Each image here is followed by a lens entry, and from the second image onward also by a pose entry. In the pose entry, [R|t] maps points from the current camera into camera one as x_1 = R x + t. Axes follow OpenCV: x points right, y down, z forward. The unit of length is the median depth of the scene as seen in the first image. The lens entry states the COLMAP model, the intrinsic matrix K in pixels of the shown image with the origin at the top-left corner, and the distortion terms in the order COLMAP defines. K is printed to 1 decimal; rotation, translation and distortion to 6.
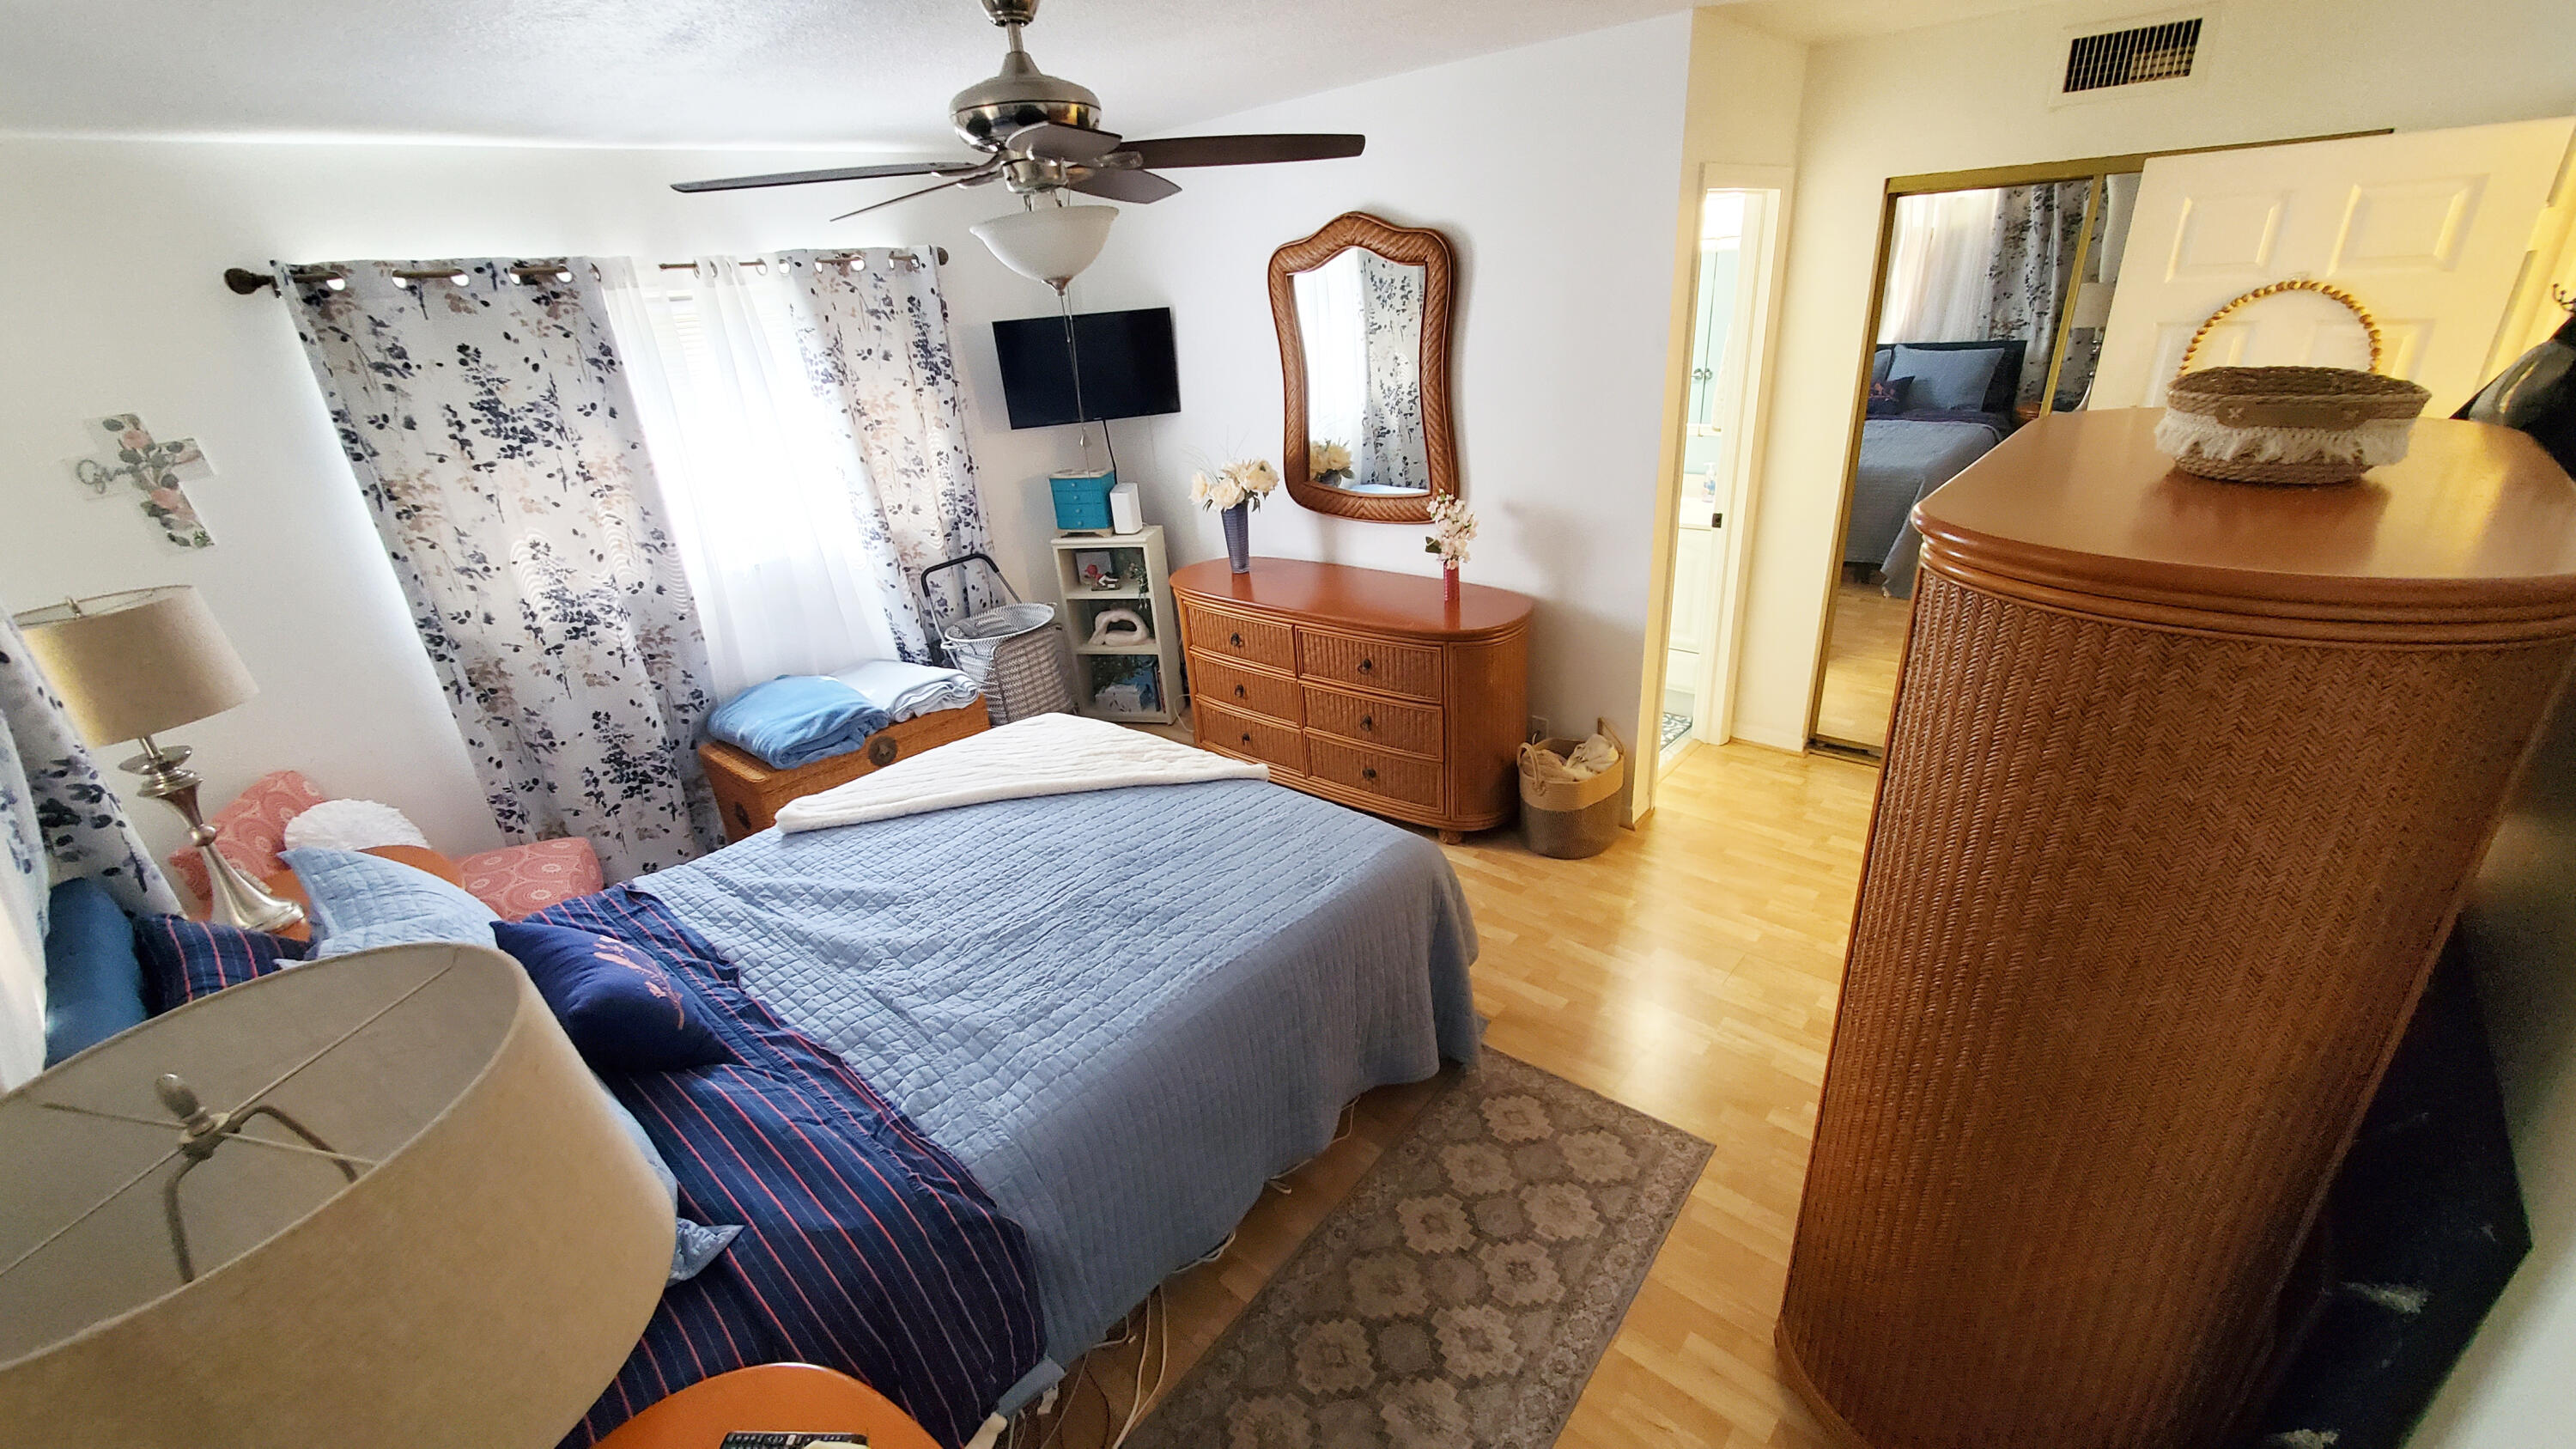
lens RADIAL K [[1121.3, 0, 1201.1], [0, 1121.3, 796.3], [0, 0, 1]] dist [0.011586, 0.000085]
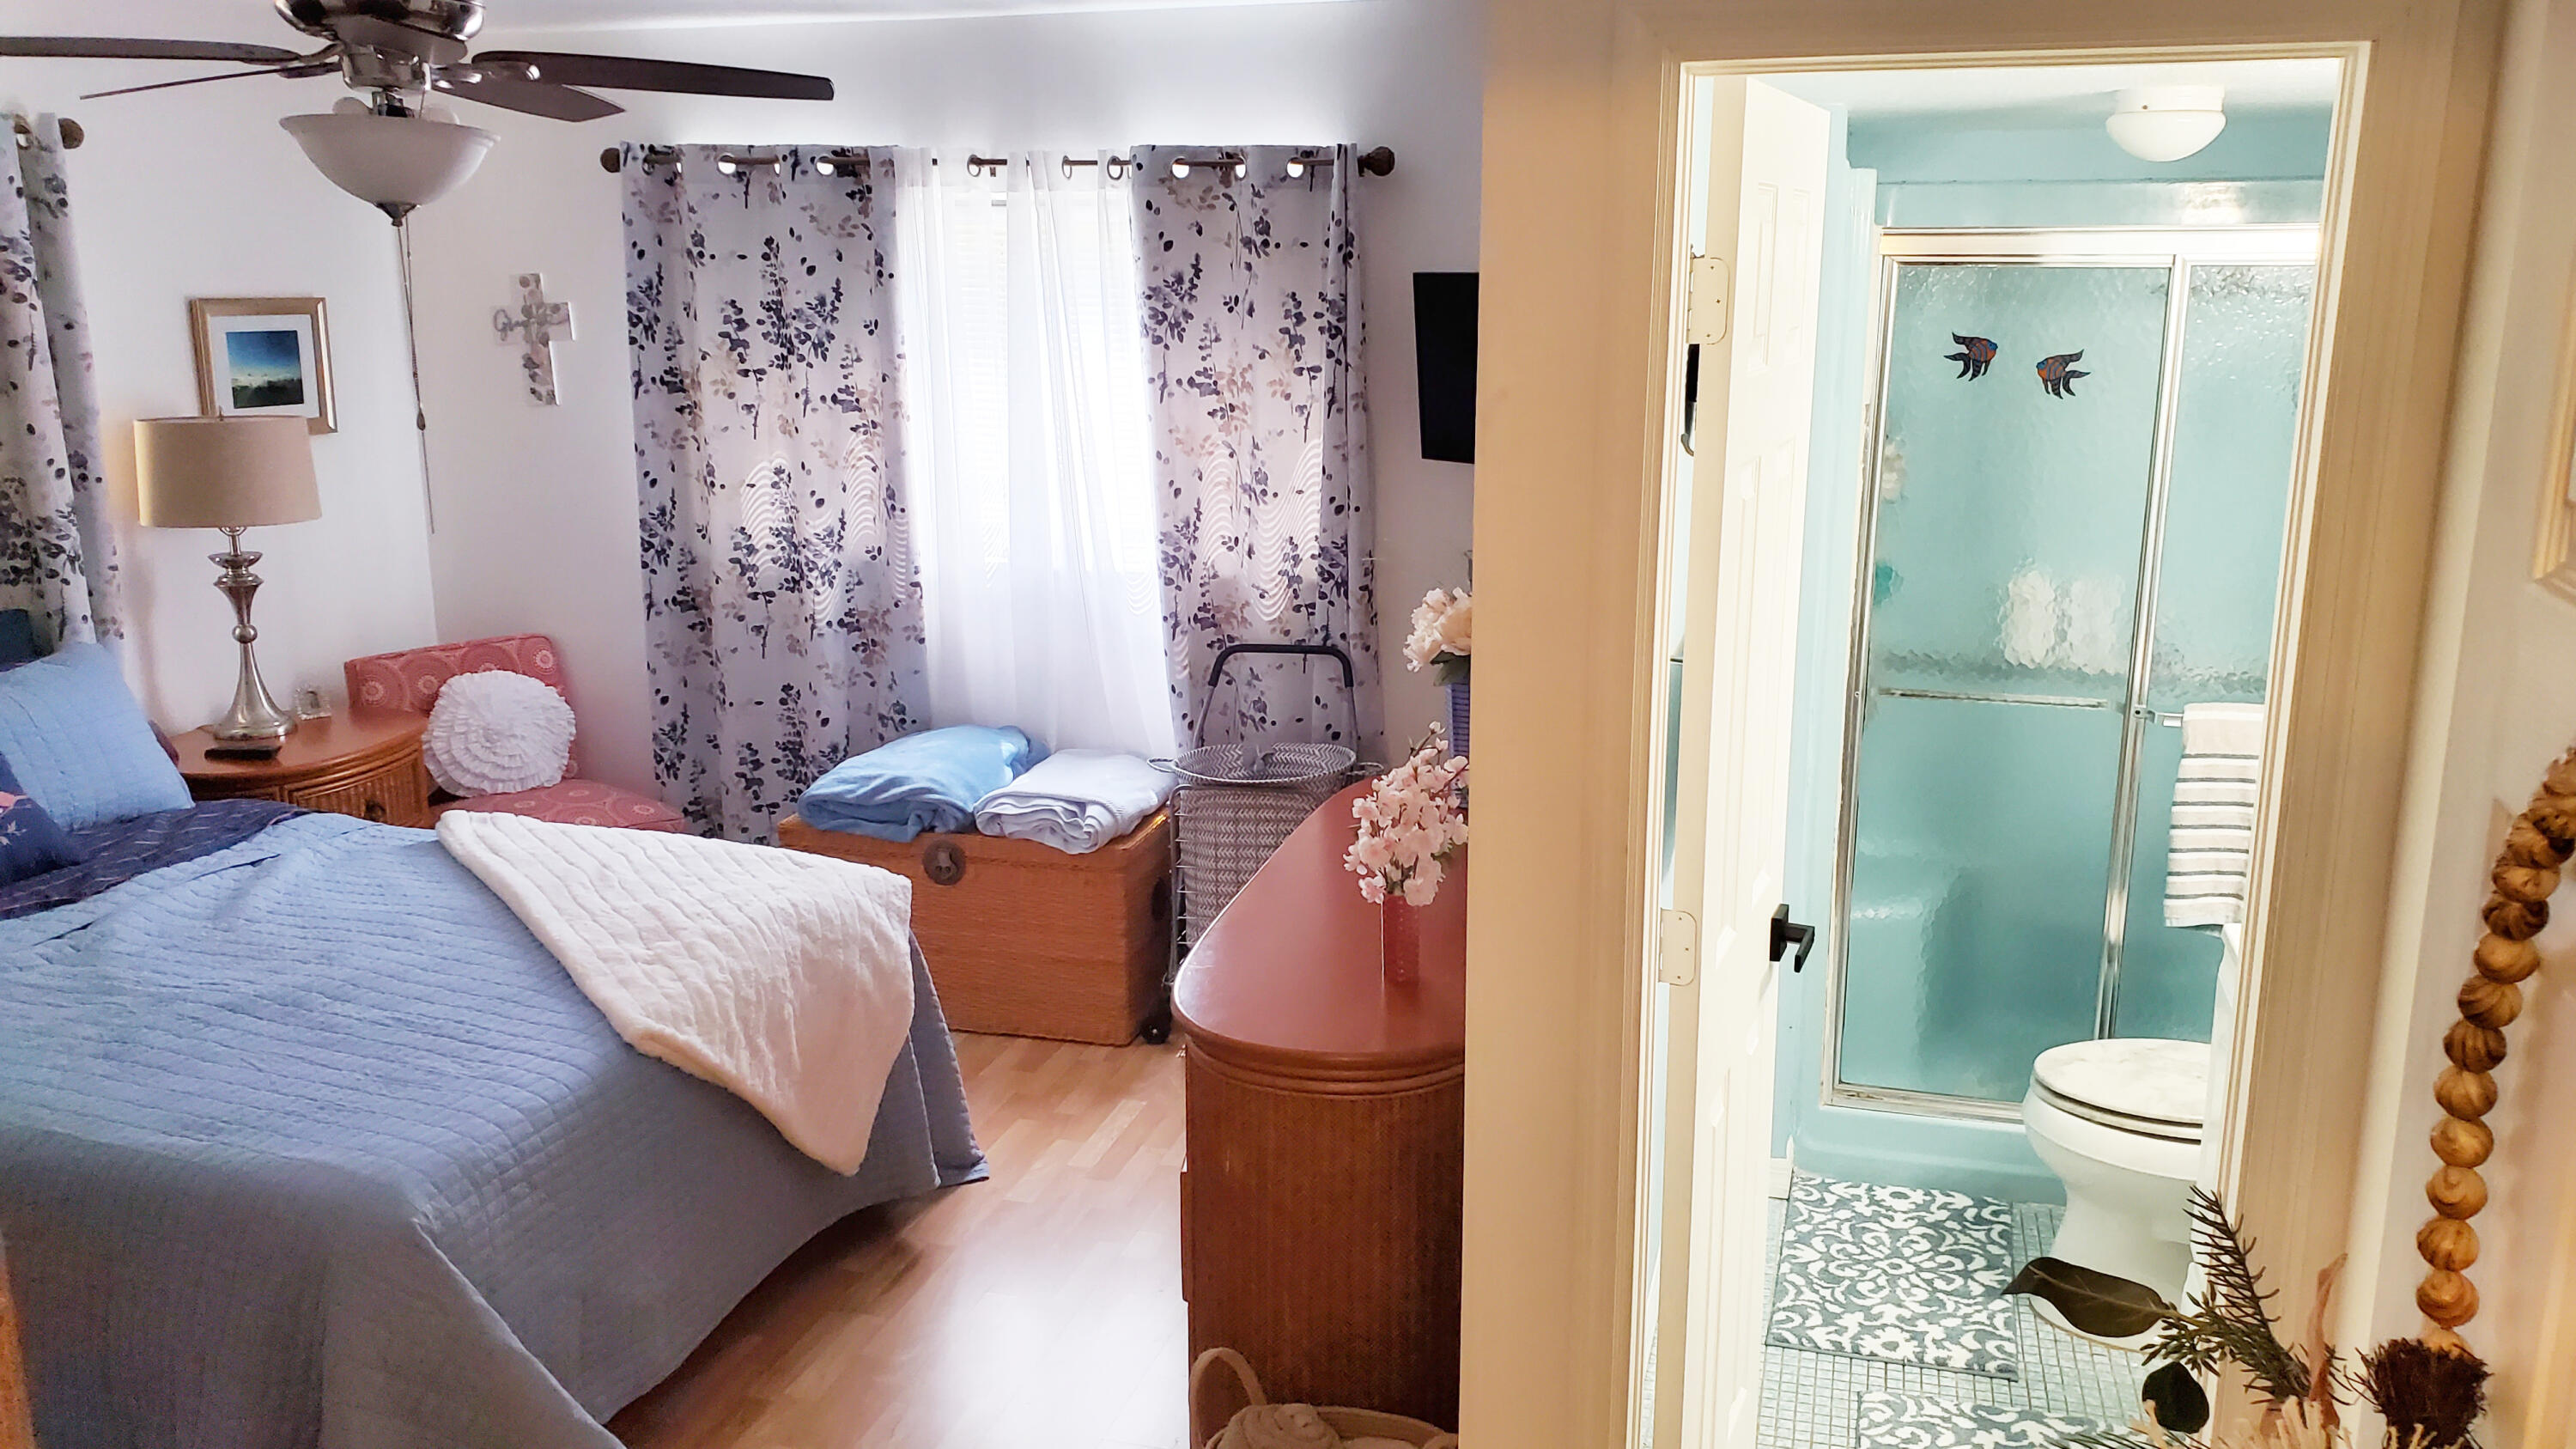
lens RADIAL K [[2073.6, 0, 1301.8], [0, 2073.6, 765.0], [0, 0, 1]] dist [0.066295, -0.067611]
pose [[0.430997, 0.295067, -0.852747, 0.971196], [-0.410952, 0.905518, 0.105622, -0.358779], [0.803343, 0.304915, 0.511534, 0.612286]]
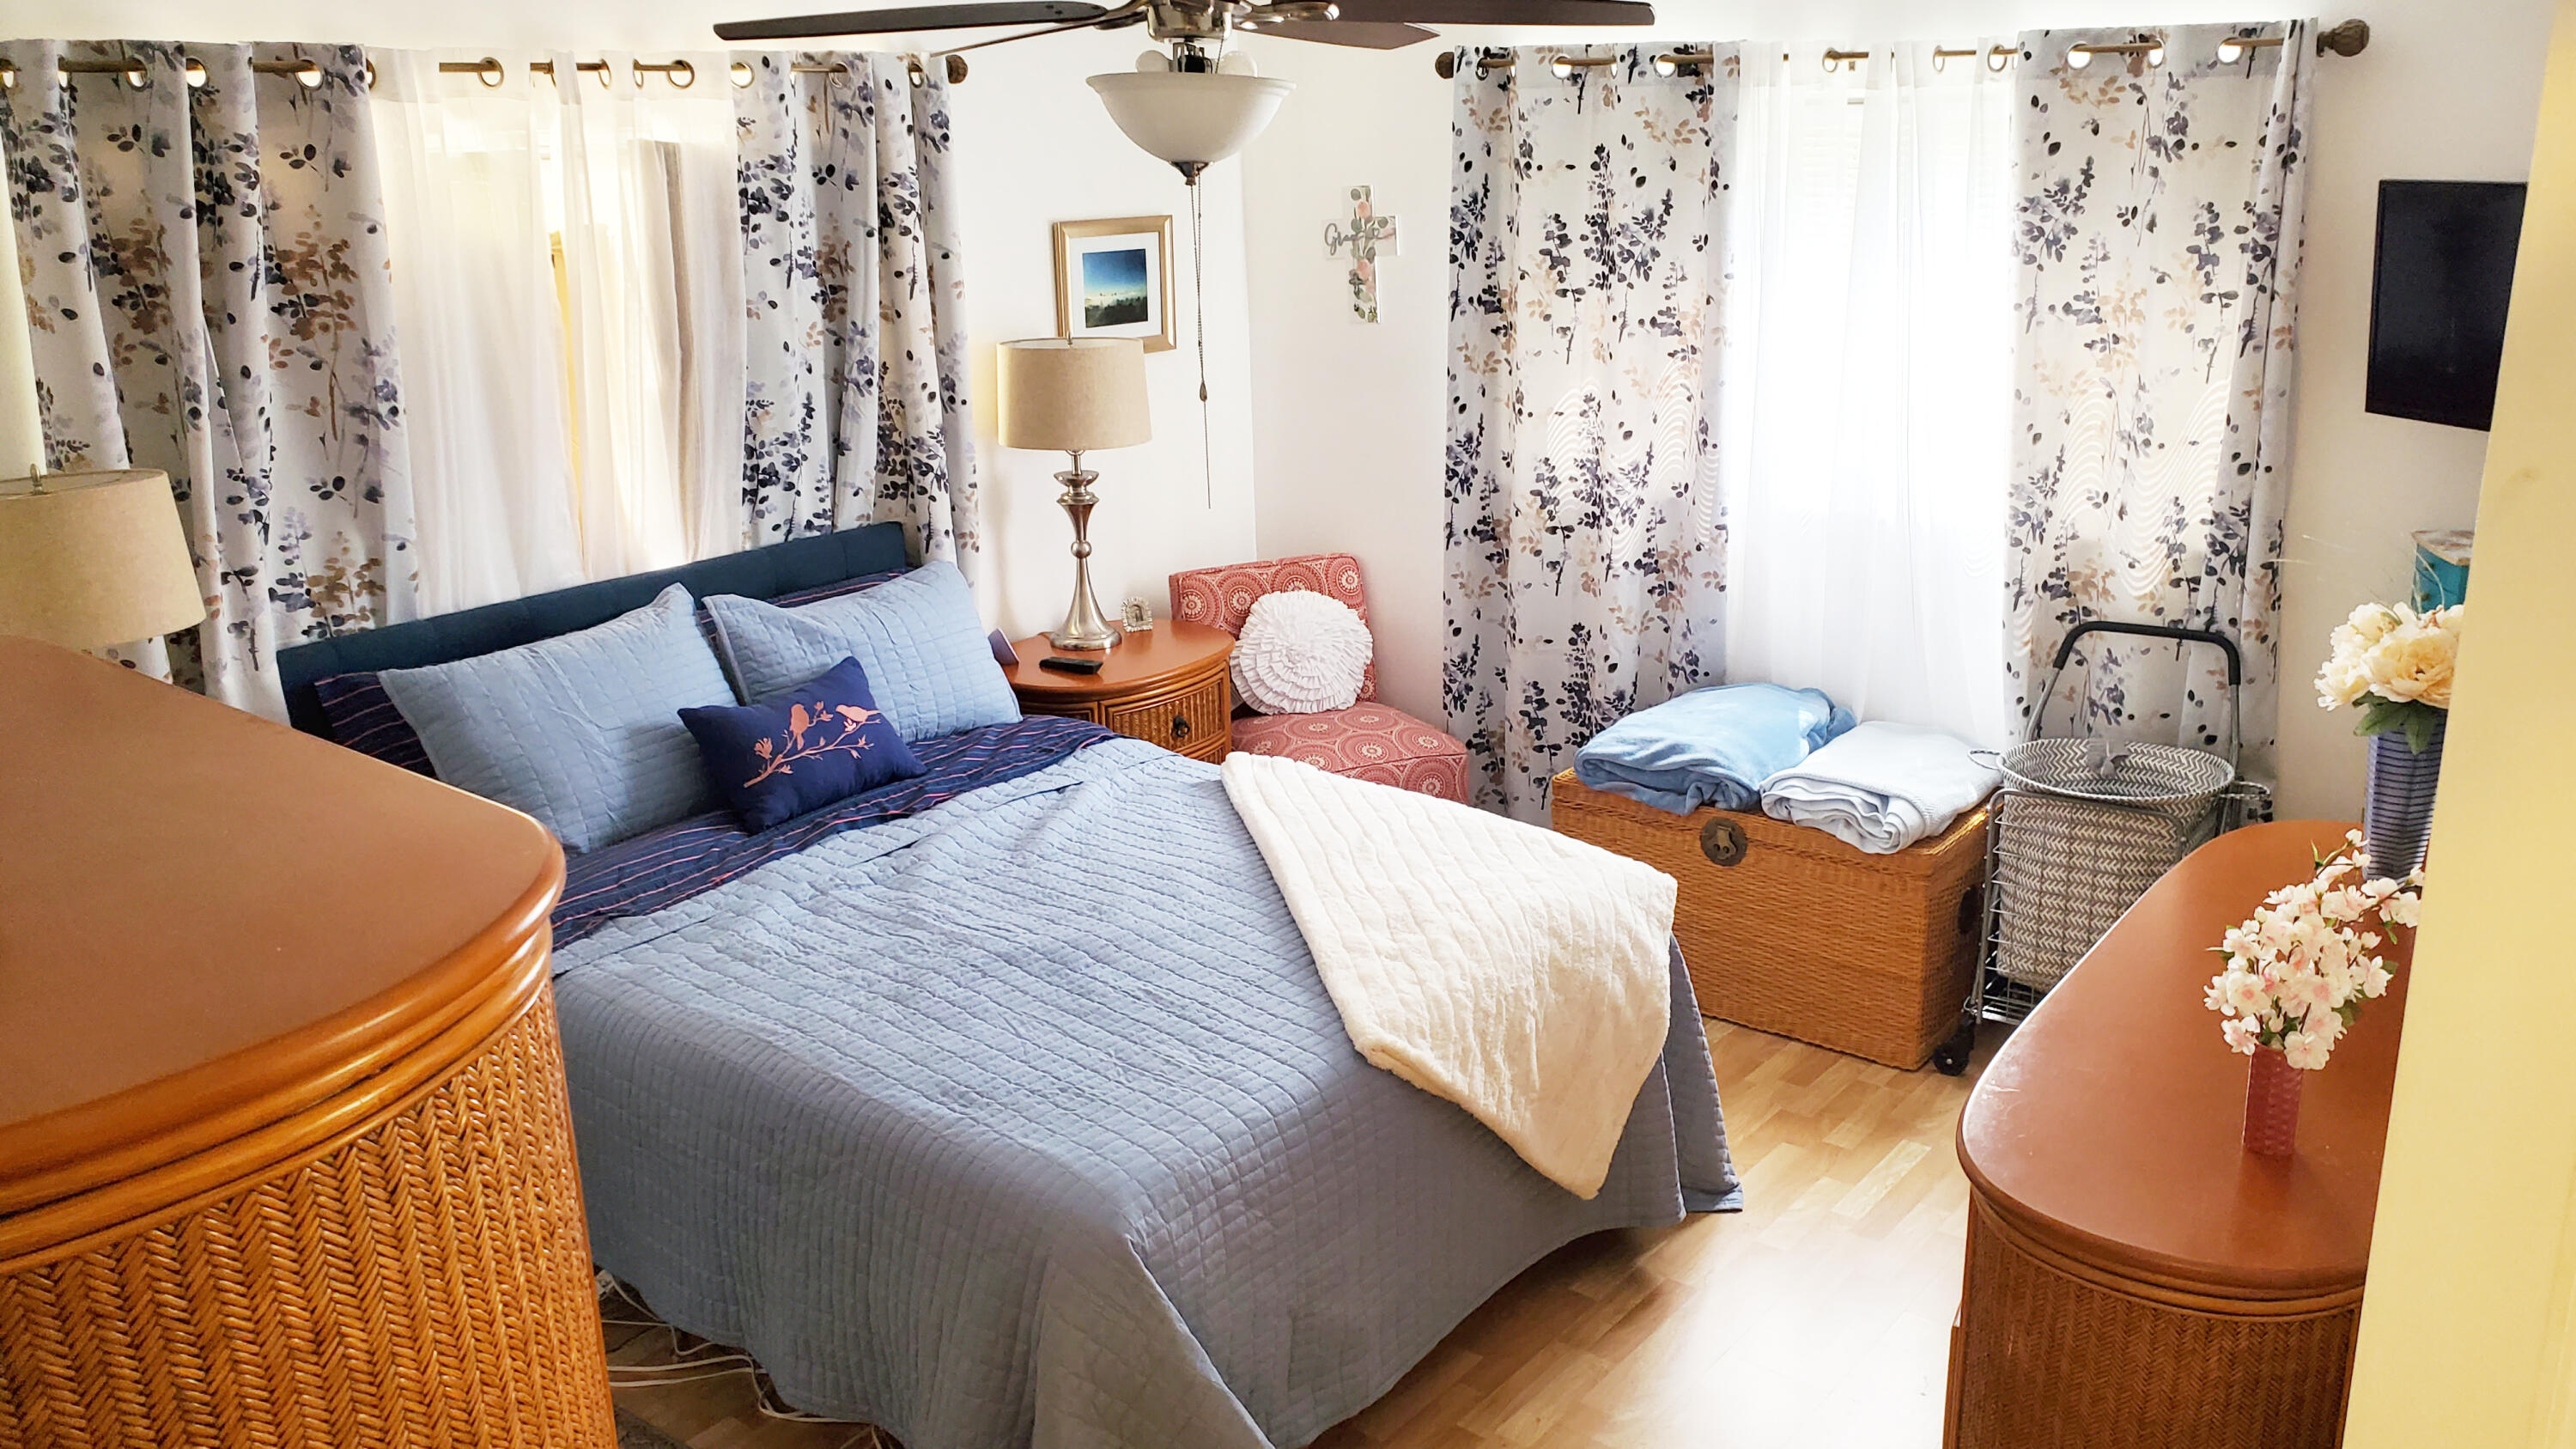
lens RADIAL K [[2073.6, 0, 1301.8], [0, 2073.6, 765.0], [0, 0, 1]] dist [0.066295, -0.067611]
pose [[0.051639, 0.374671, -0.925719, 0.846958], [-0.398040, 0.857867, 0.325005, -0.406445], [0.915913, 0.351690, 0.193434, 0.651299]]
